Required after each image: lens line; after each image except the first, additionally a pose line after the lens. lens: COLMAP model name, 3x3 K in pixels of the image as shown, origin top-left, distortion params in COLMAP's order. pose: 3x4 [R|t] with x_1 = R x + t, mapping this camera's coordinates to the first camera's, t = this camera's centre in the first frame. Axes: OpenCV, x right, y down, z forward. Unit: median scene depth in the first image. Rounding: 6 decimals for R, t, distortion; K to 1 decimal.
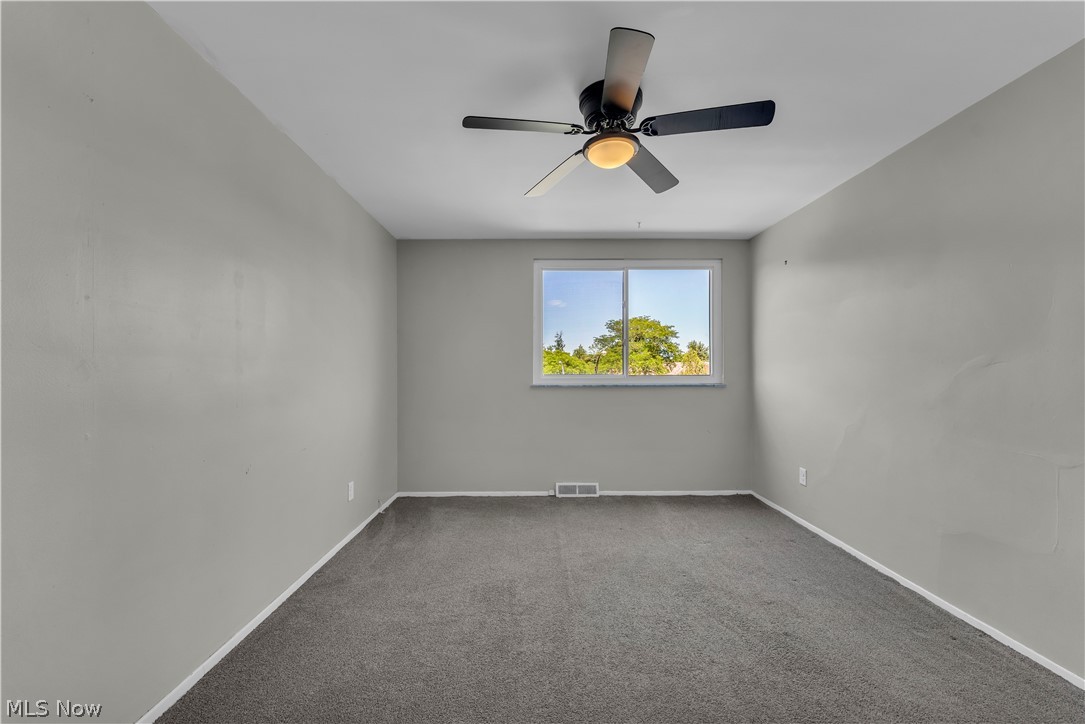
lens RADIAL K [[418.3, 0, 541.3], [0, 418.3, 367.6], [0, 0, 1]] dist [-0.001571, -0.000010]
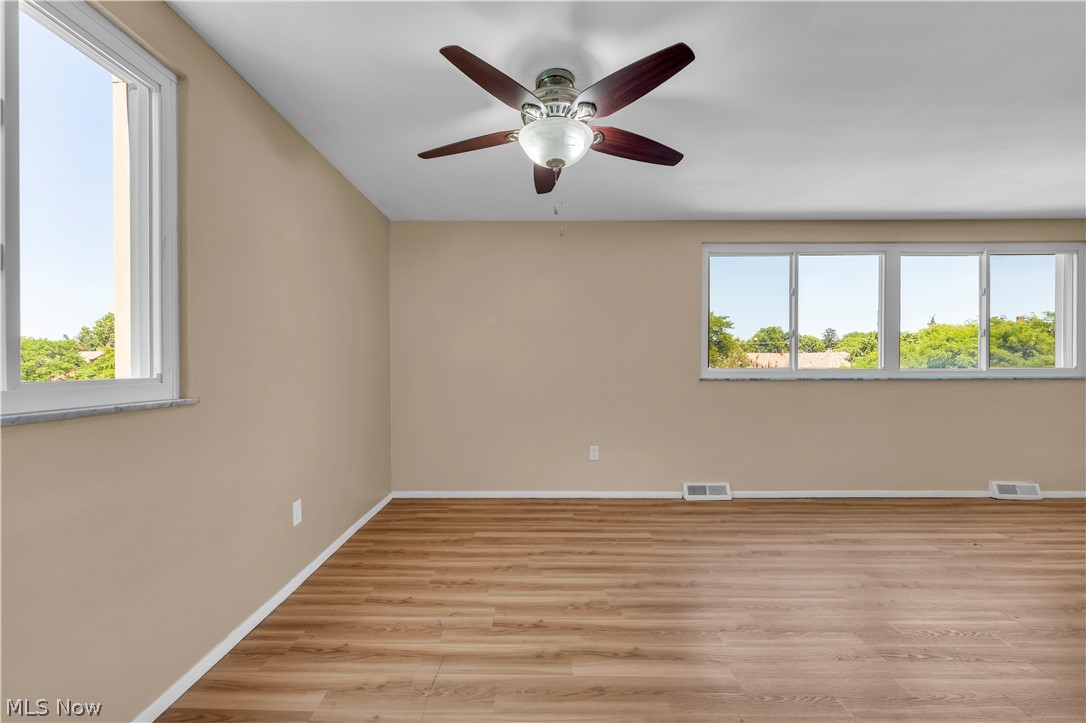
lens RADIAL K [[448.1, 0, 535.8], [0, 448.1, 363.8], [0, 0, 1]] dist [0.000309, -0.000349]
pose [[0.999667, 0.005362, 0.025257, -0.403720], [-0.005581, 0.999948, 0.008574, 0.003288], [-0.025210, -0.008712, 0.999644, 0.012515]]
